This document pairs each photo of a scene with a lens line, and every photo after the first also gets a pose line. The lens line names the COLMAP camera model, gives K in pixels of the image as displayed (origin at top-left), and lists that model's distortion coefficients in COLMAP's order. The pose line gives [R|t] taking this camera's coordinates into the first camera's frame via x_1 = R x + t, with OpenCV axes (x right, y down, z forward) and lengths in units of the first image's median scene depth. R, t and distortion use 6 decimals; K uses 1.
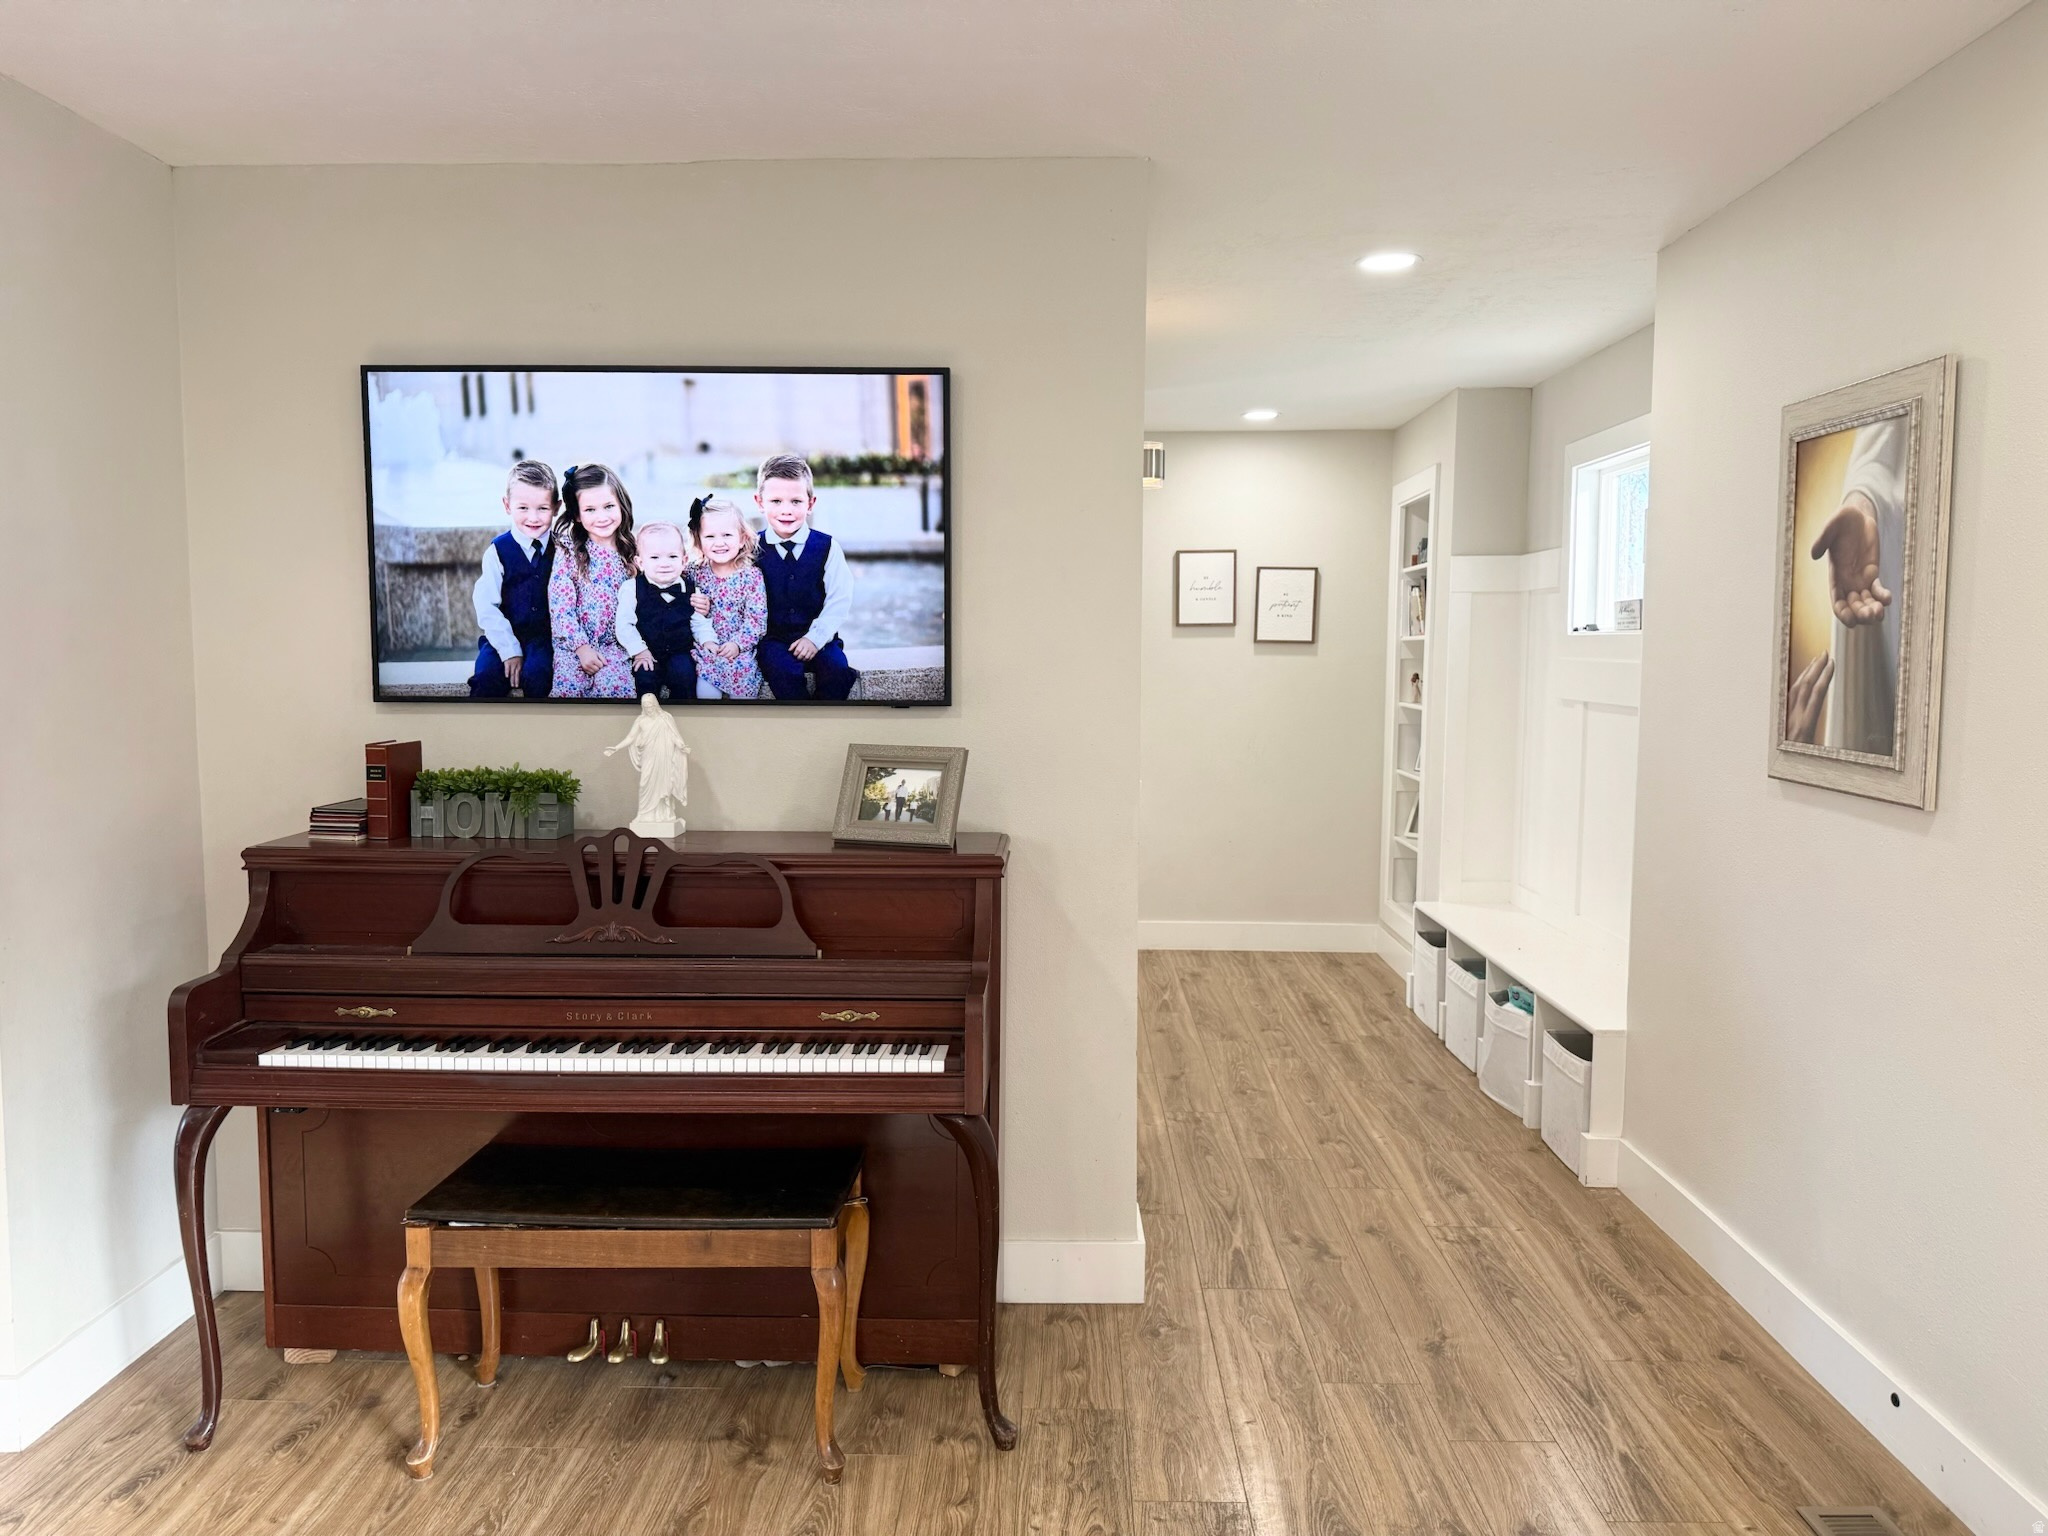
lens RADIAL K [[1417.8, 0, 1024.0], [0, 1417.8, 768.0], [0, 0, 1]] dist [0.157081, -0.259422]
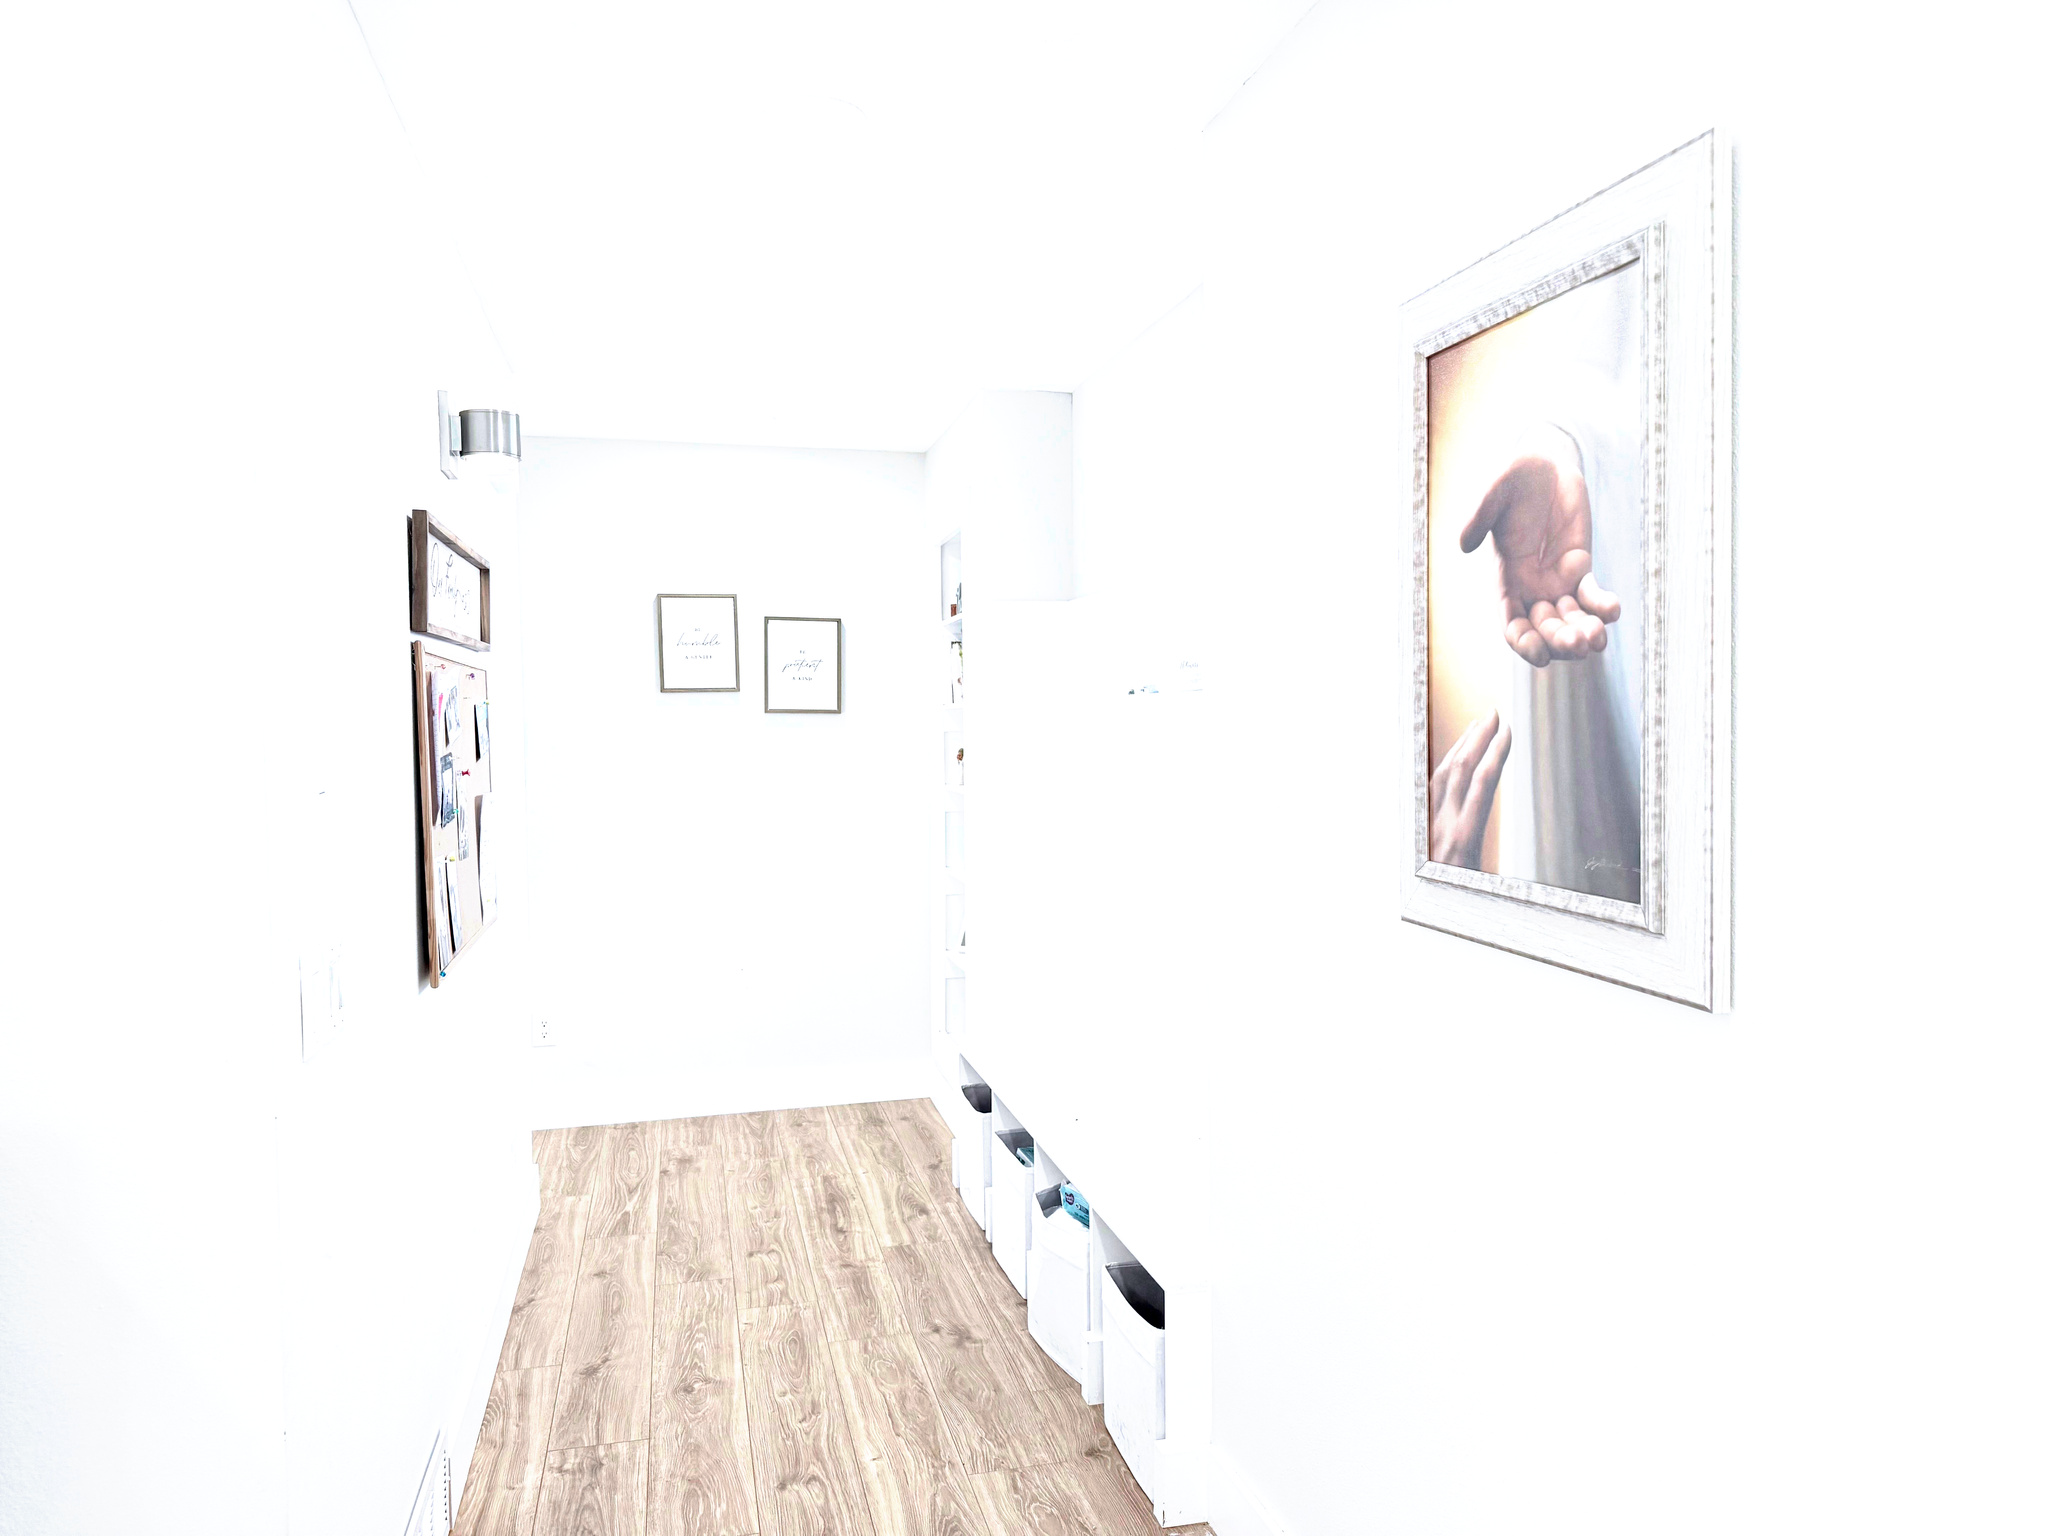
lens RADIAL K [[1418.0, 0, 1024.0], [0, 1418.0, 768.0], [0, 0, 1]] dist [0.051548, -0.256400]
pose [[0.964549, -0.026546, 0.262564, 0.191530], [0.040049, 0.998129, -0.046207, -0.033081], [-0.260846, 0.055084, 0.963808, 0.432001]]
